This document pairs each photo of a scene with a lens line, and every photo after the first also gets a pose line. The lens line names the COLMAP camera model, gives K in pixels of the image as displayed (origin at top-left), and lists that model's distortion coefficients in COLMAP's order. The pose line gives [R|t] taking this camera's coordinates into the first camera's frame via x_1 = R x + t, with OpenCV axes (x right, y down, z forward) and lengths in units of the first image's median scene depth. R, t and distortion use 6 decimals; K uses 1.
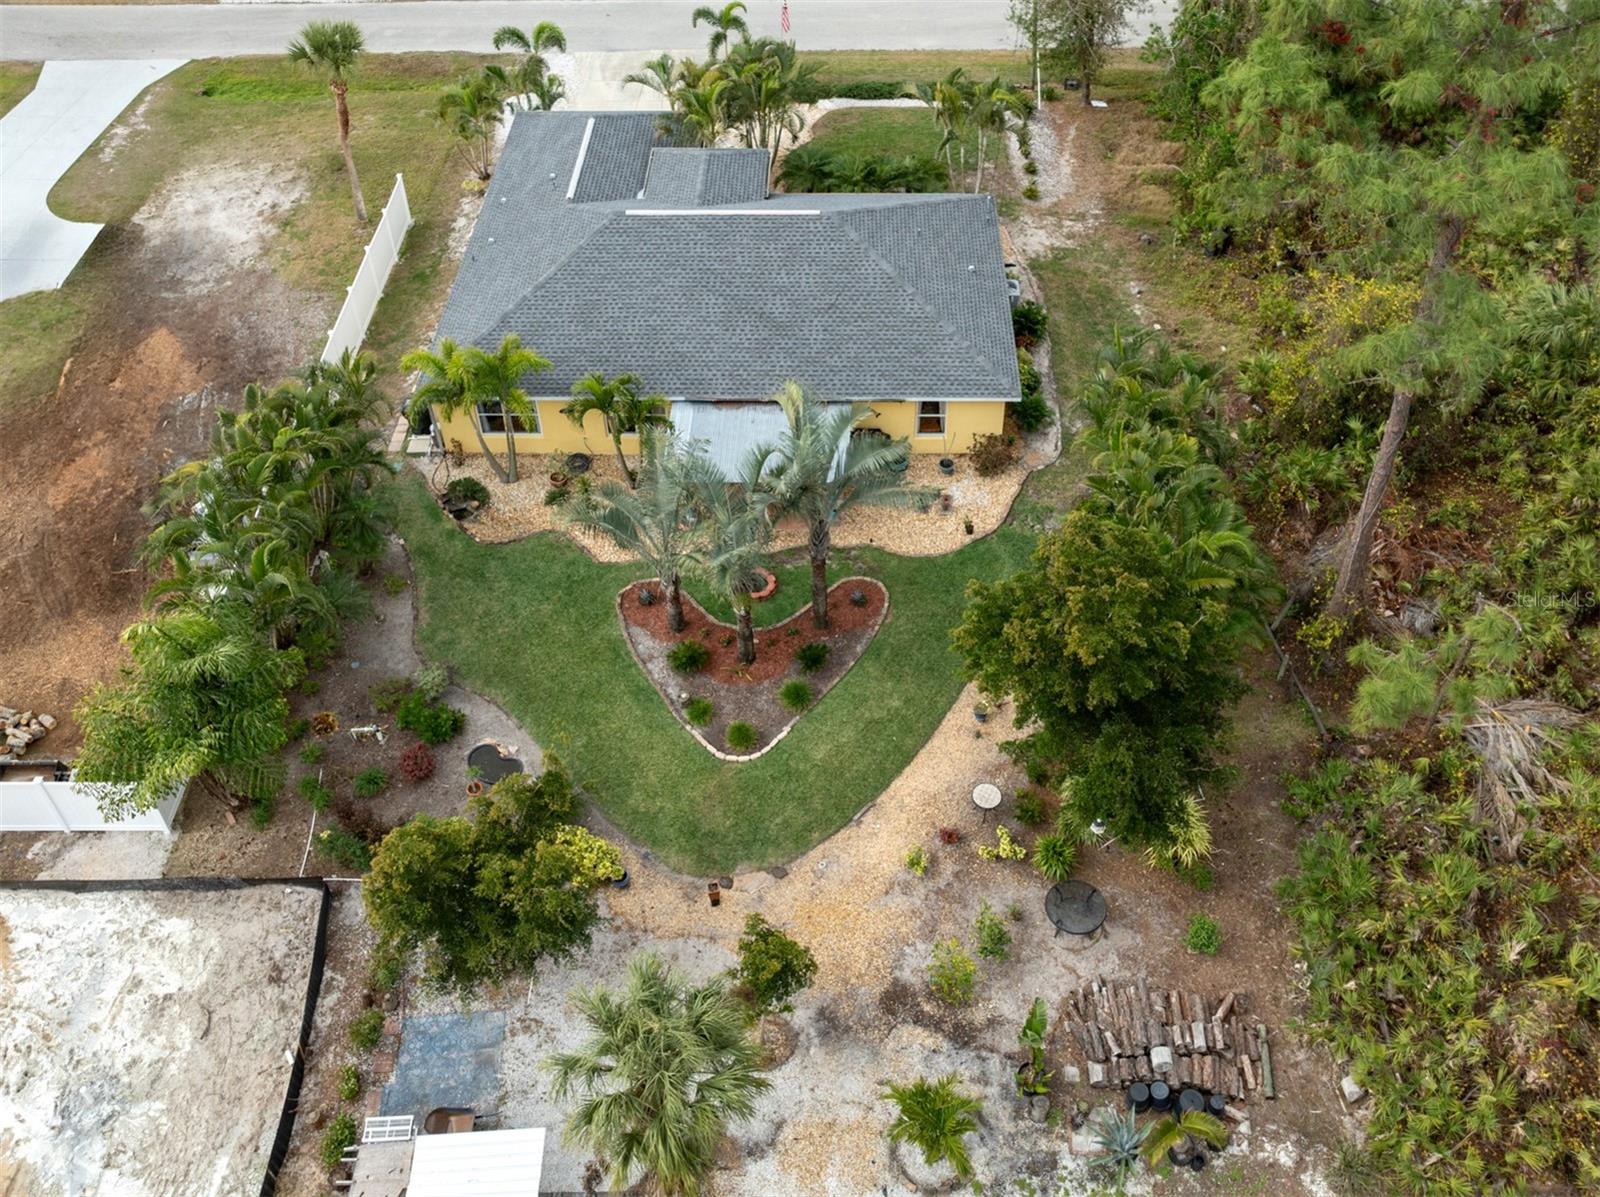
lens RADIAL K [[1232.6, 0, 835.4], [0, 1232.6, 526.1], [0, 0, 1]] dist [-0.016833, -0.011032]
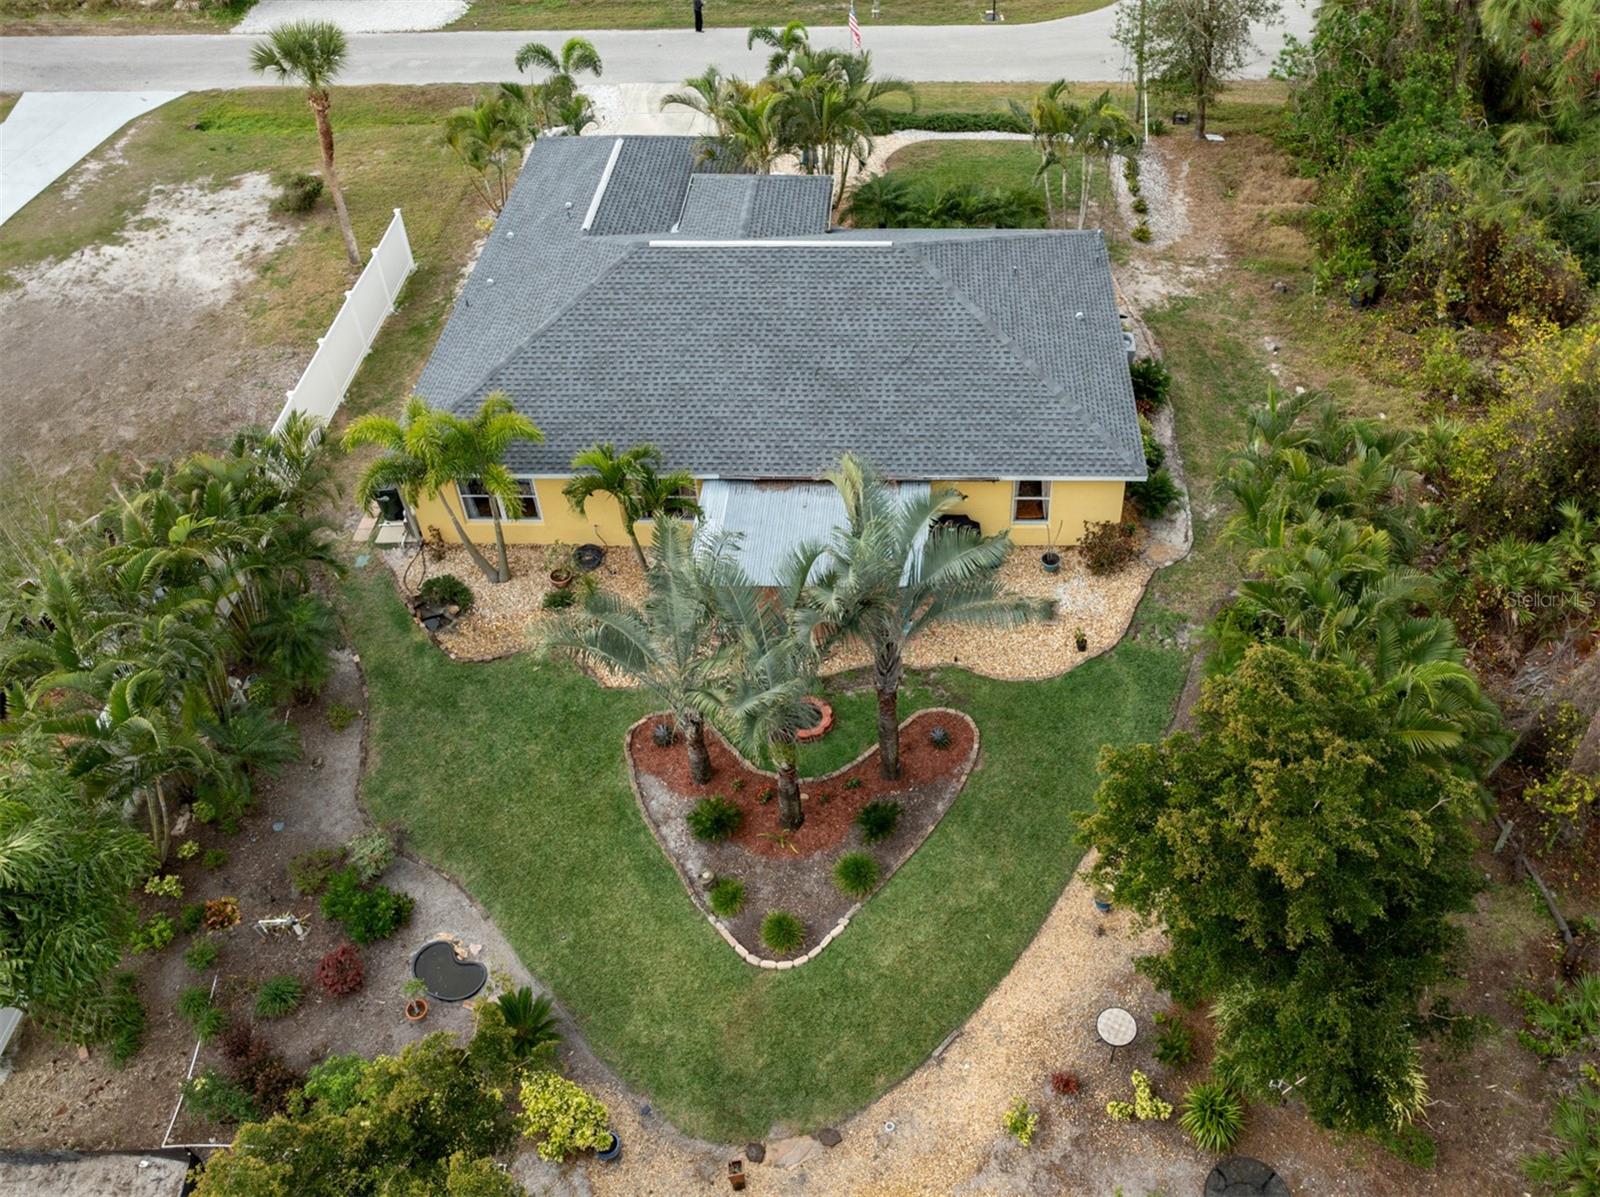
lens RADIAL K [[1162.0, 0, 911.9], [0, 1162.0, 589.0], [0, 0, 1]] dist [-0.018771, 0.002342]
pose [[0.999996, 0.002211, -0.001736, 0.002376], [-0.002214, 0.999996, -0.001831, -0.030614], [0.001732, 0.001835, 0.999997, 0.259173]]
